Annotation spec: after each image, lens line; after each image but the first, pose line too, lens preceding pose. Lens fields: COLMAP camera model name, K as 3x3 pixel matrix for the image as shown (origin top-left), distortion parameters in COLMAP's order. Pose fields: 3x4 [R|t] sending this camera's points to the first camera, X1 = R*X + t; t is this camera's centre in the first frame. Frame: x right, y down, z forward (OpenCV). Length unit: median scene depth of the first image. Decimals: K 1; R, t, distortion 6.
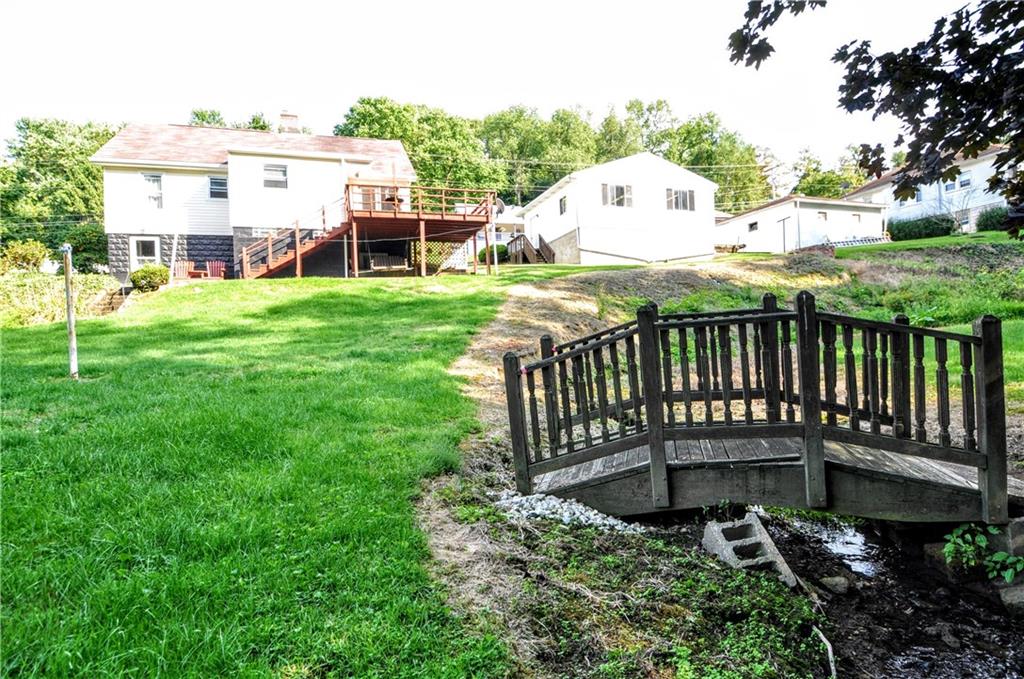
lens RADIAL K [[541.8, 0, 514.8], [0, 541.8, 346.5], [0, 0, 1]] dist [-0.006199, -0.008777]
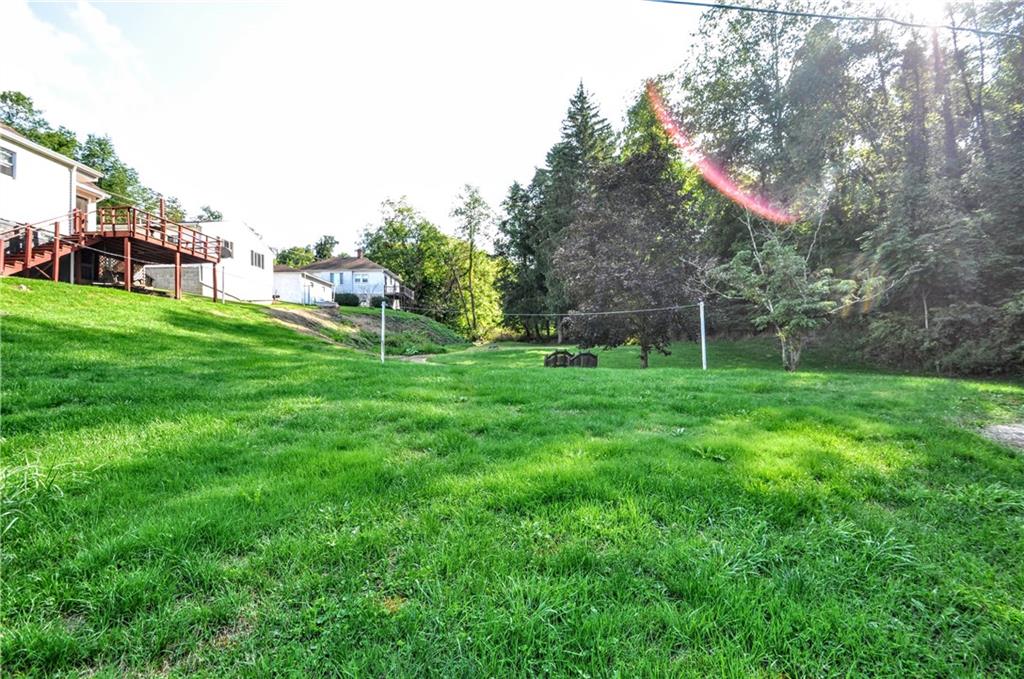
lens RADIAL K [[451.7, 0, 512.0], [0, 451.7, 345.7], [0, 0, 1]] dist [-0.002135, -0.003771]
pose [[0.323682, 0.050178, 0.944834, -0.808786], [0.003413, 0.998524, -0.054199, 0.029116], [-0.946160, 0.020768, 0.323034, -0.018139]]
